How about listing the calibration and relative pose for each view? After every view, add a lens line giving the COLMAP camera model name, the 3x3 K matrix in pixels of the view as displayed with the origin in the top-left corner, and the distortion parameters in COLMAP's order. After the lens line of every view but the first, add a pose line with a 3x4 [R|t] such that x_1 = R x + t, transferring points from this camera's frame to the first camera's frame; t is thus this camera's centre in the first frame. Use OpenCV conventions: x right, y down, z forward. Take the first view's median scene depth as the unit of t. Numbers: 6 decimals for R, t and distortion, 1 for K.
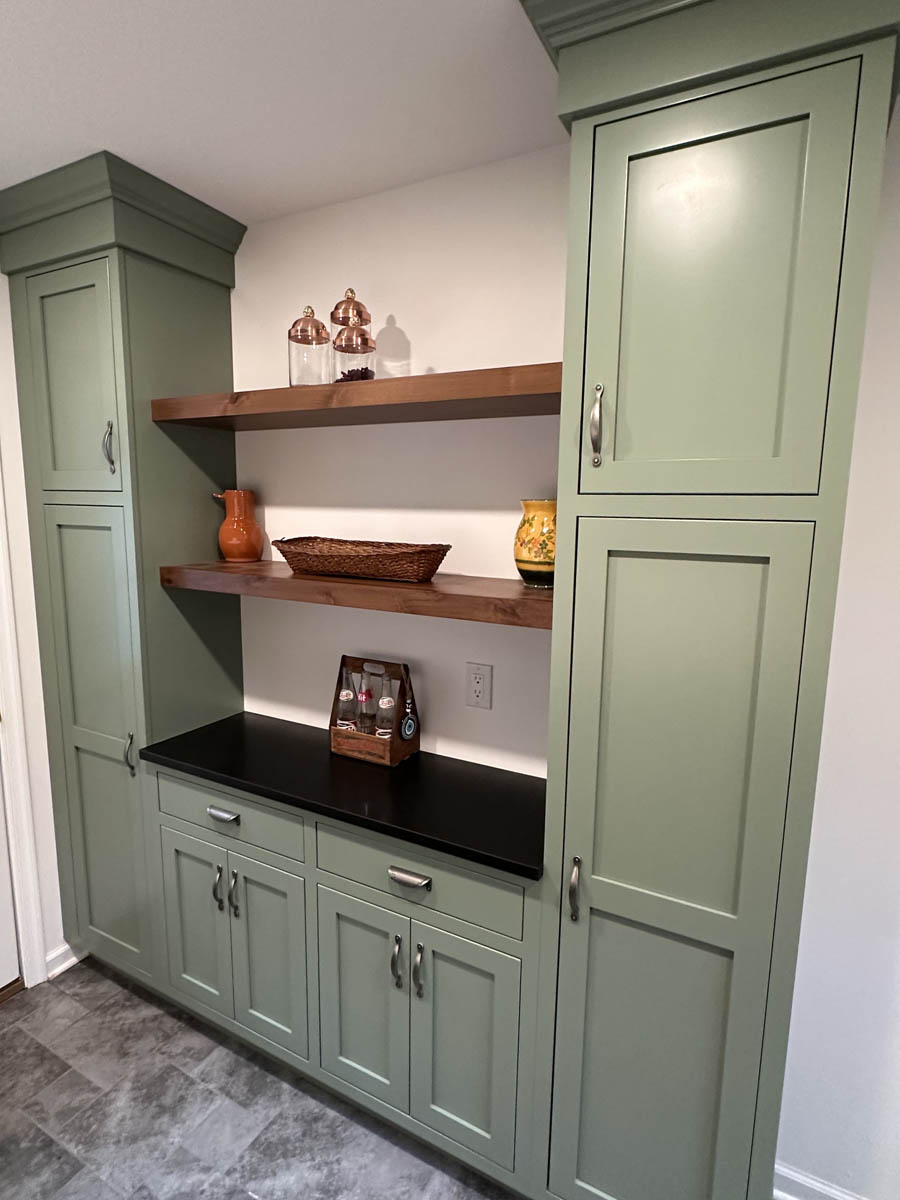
lens RADIAL K [[642.5, 0, 448.8], [0, 642.5, 600.8], [0, 0, 1]] dist [-0.005103, -0.000767]
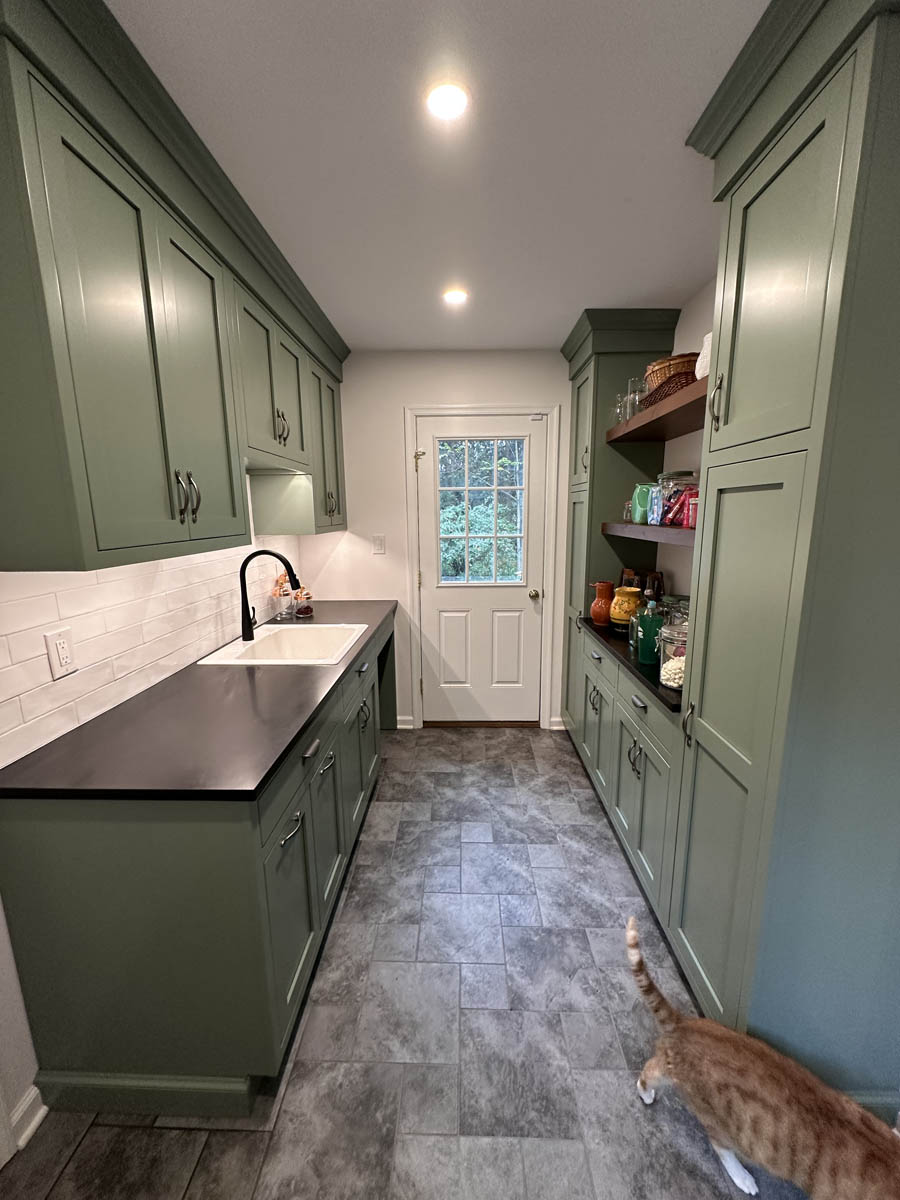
lens RADIAL K [[476.8, 0, 449.1], [0, 476.8, 600.7], [0, 0, 1]] dist [-0.003370, 0.000197]
pose [[0.450965, 0.144008, -0.880847, 0.625080], [-0.118405, 0.987828, 0.100879, 0.087251], [0.884653, 0.058804, 0.462527, -0.014363]]
